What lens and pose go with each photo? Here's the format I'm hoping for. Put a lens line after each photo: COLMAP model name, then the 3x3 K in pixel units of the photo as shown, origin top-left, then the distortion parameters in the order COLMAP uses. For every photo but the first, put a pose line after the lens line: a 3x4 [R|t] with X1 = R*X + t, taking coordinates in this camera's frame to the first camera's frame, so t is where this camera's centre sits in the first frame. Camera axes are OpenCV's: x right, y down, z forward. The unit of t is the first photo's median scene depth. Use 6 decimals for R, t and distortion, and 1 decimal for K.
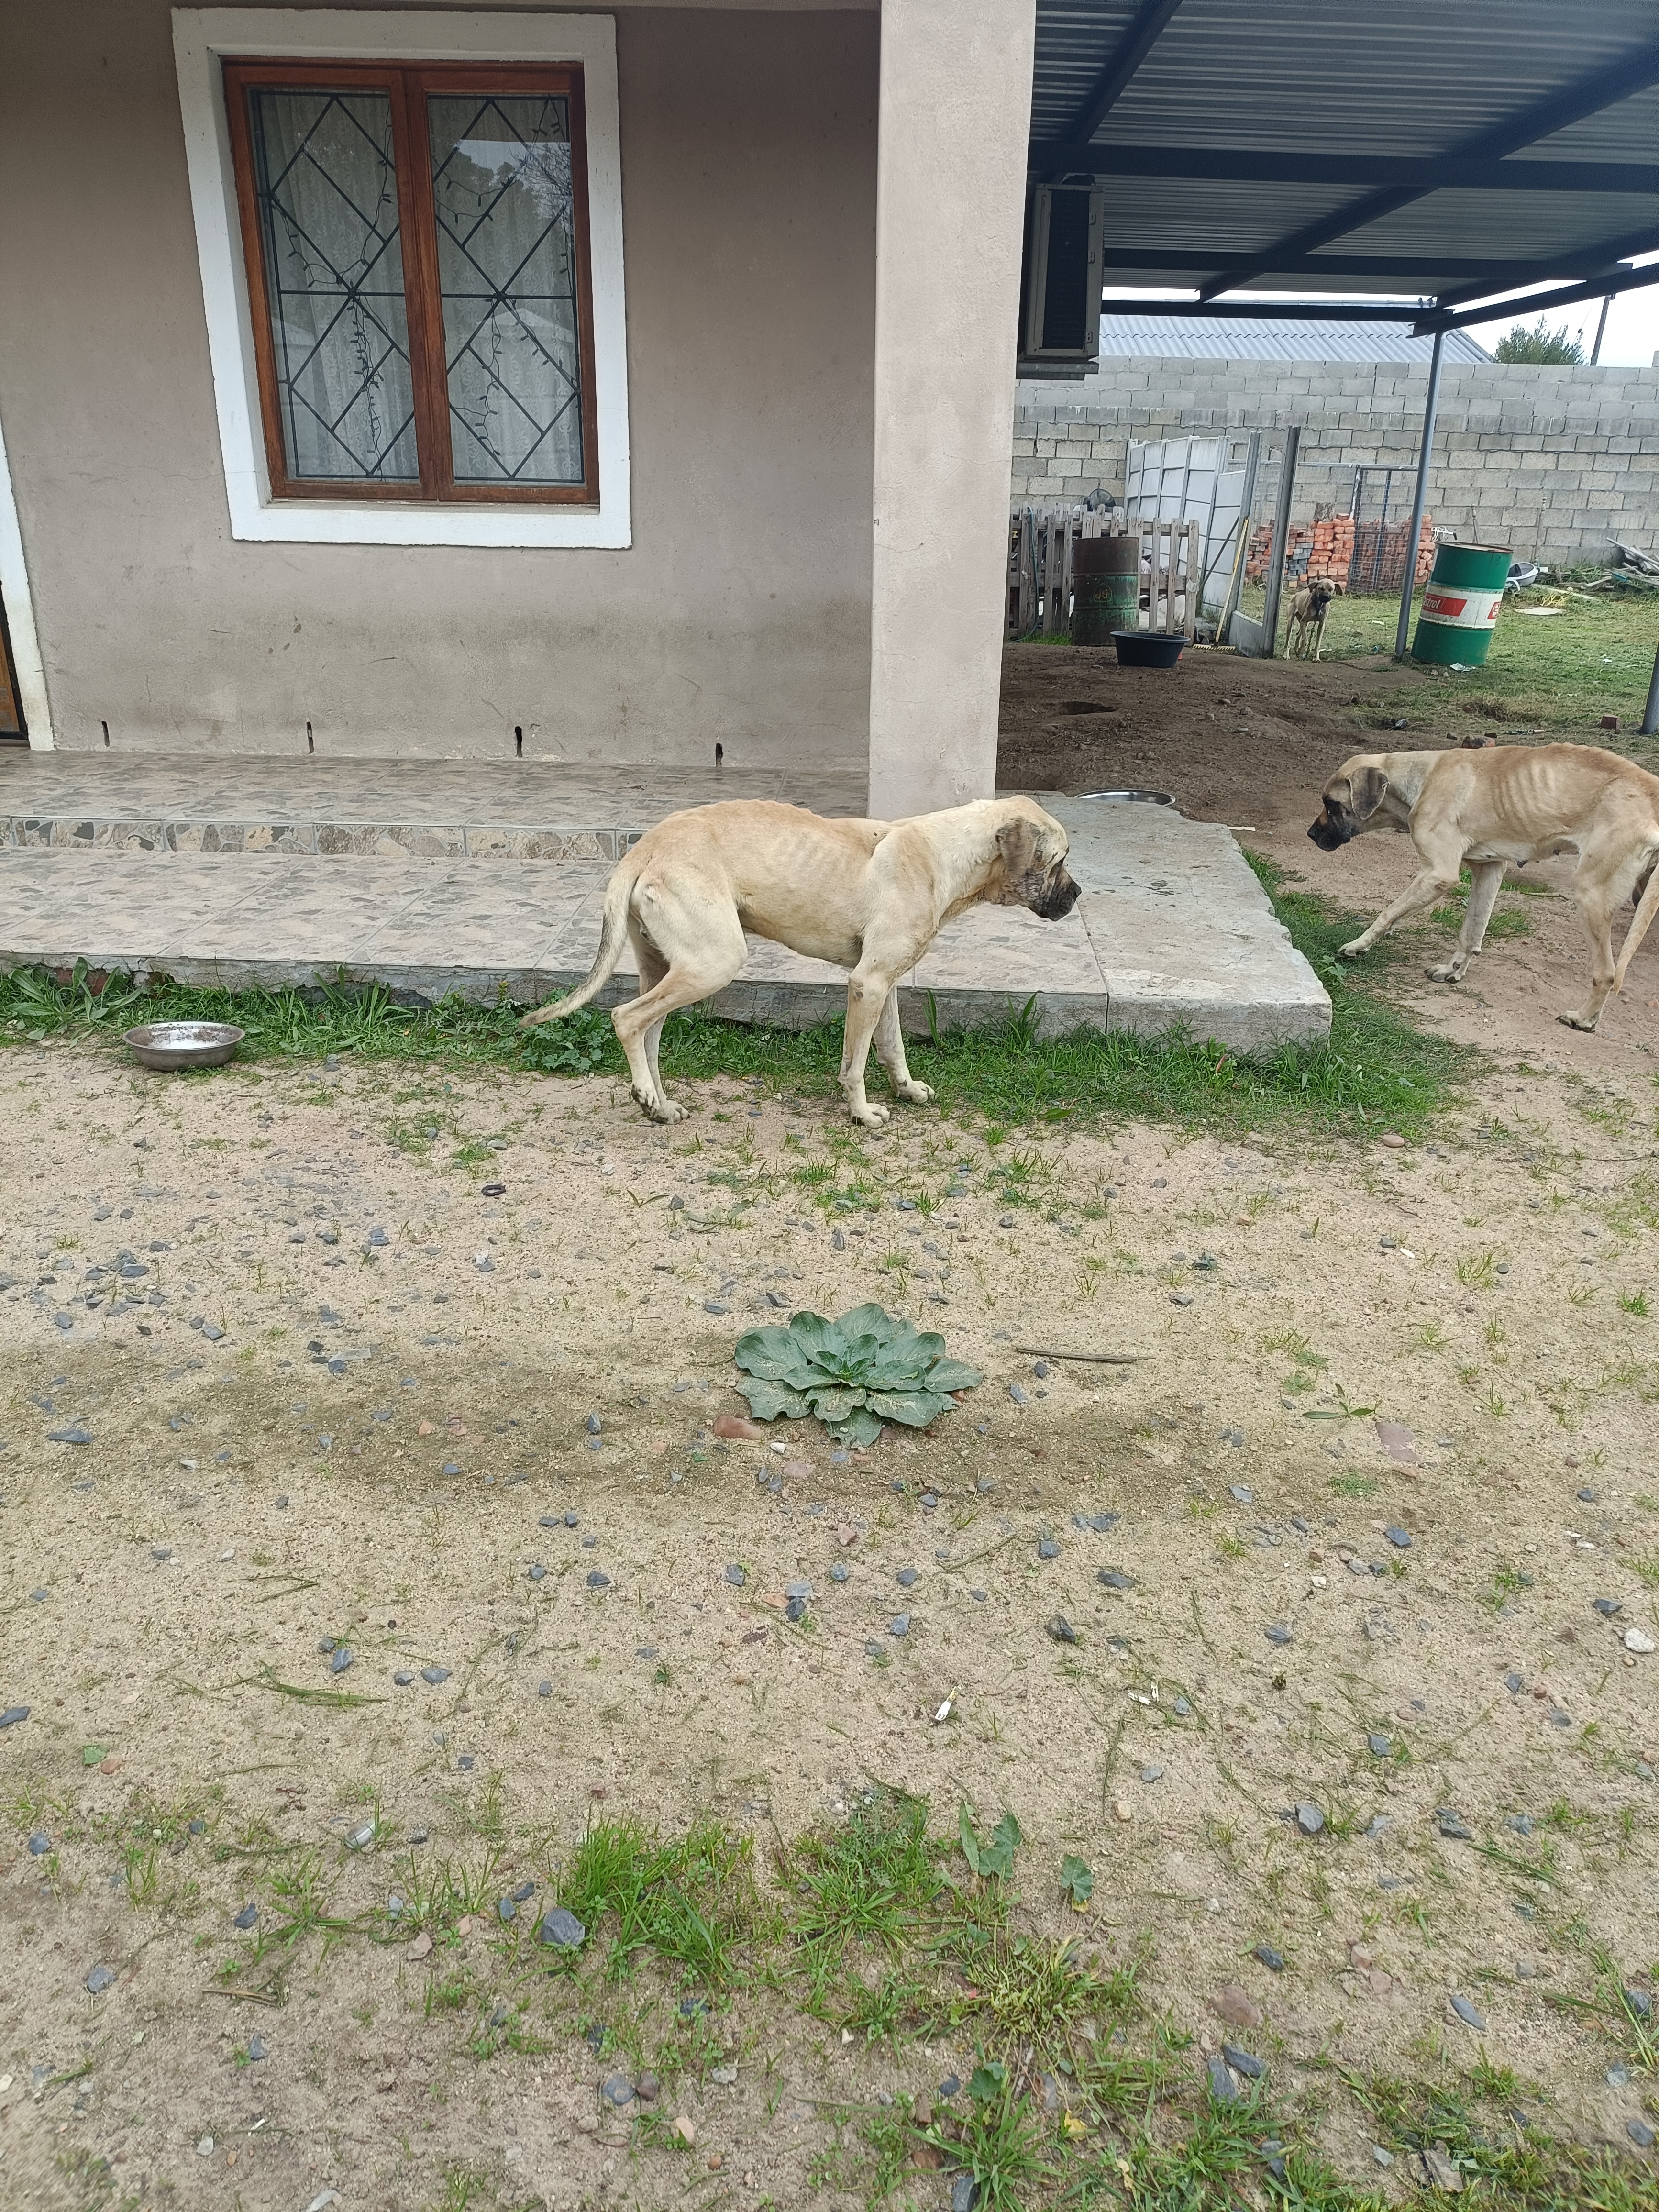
lens RADIAL K [[1607.9, 0, 832.1], [0, 1607.9, 1097.6], [0, 0, 1]] dist [0.046165, -0.030914]
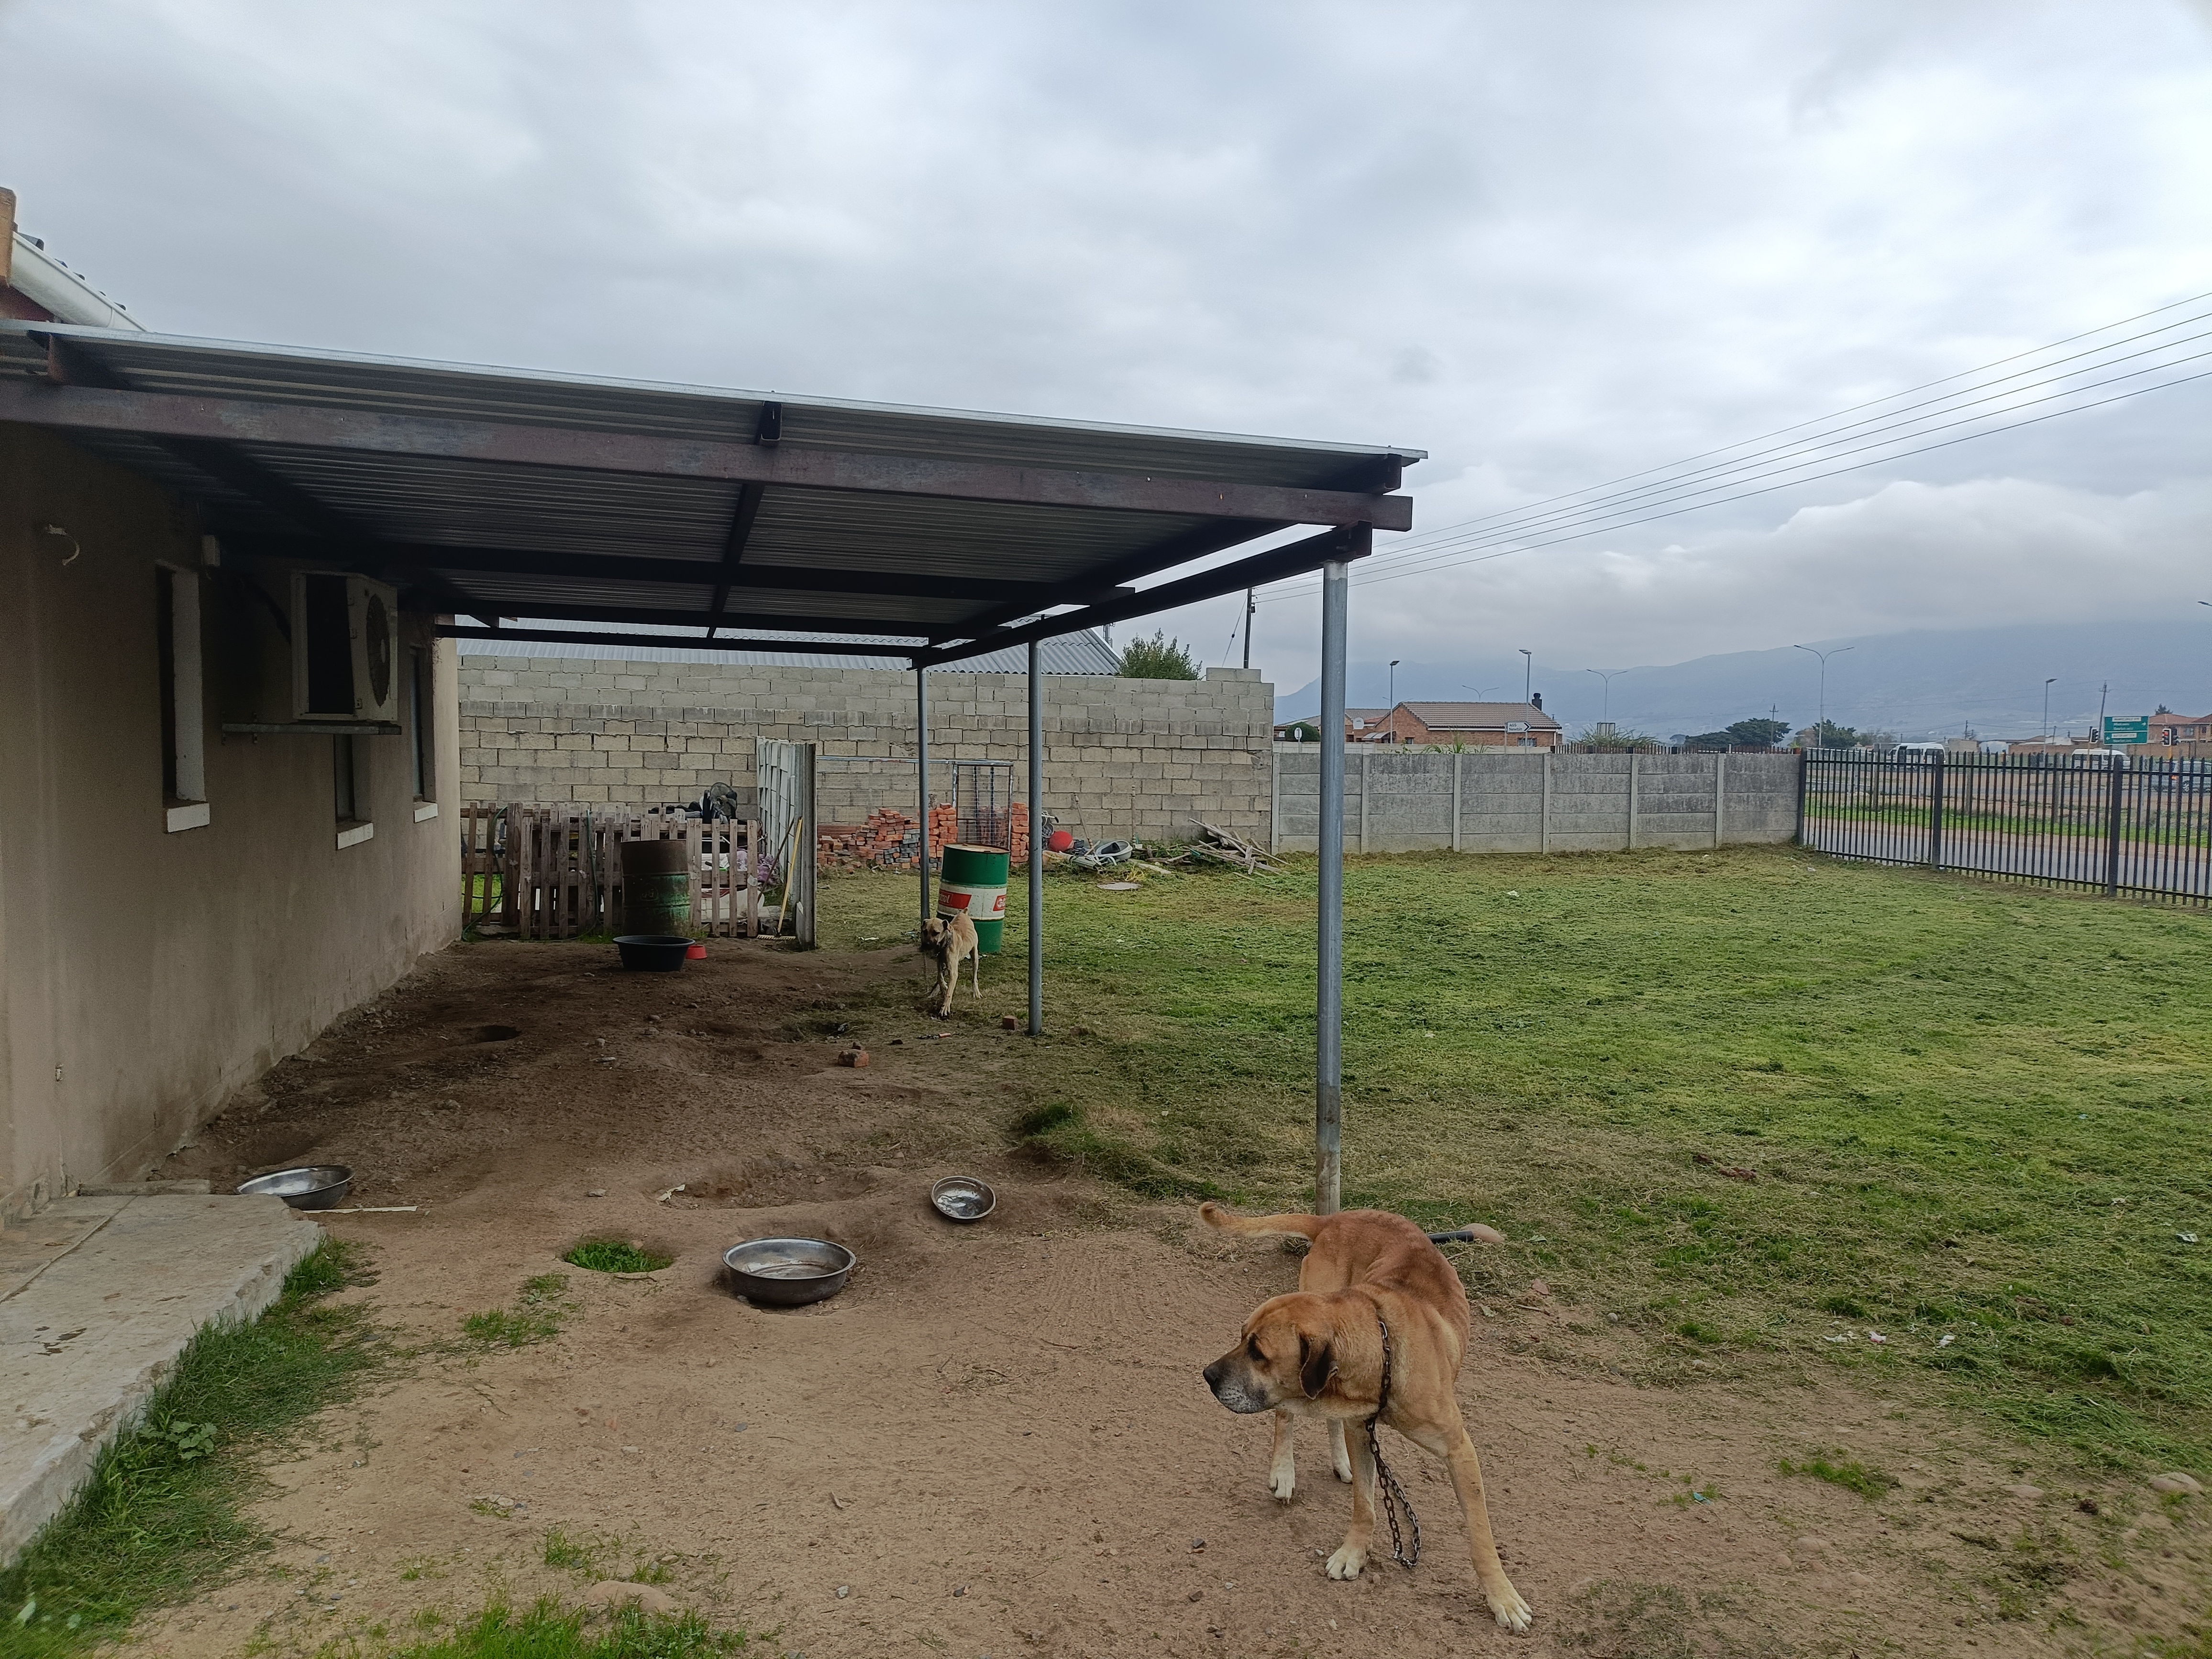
lens RADIAL K [[1609.4, 0, 1112.9], [0, 1609.4, 837.5], [0, 0, 1]] dist [0.039793, -0.024378]
pose [[0.960187, -0.021571, 0.278525, 0.653913], [0.104204, 0.952712, -0.285450, -0.101113], [-0.259197, 0.303109, 0.917029, -0.052711]]
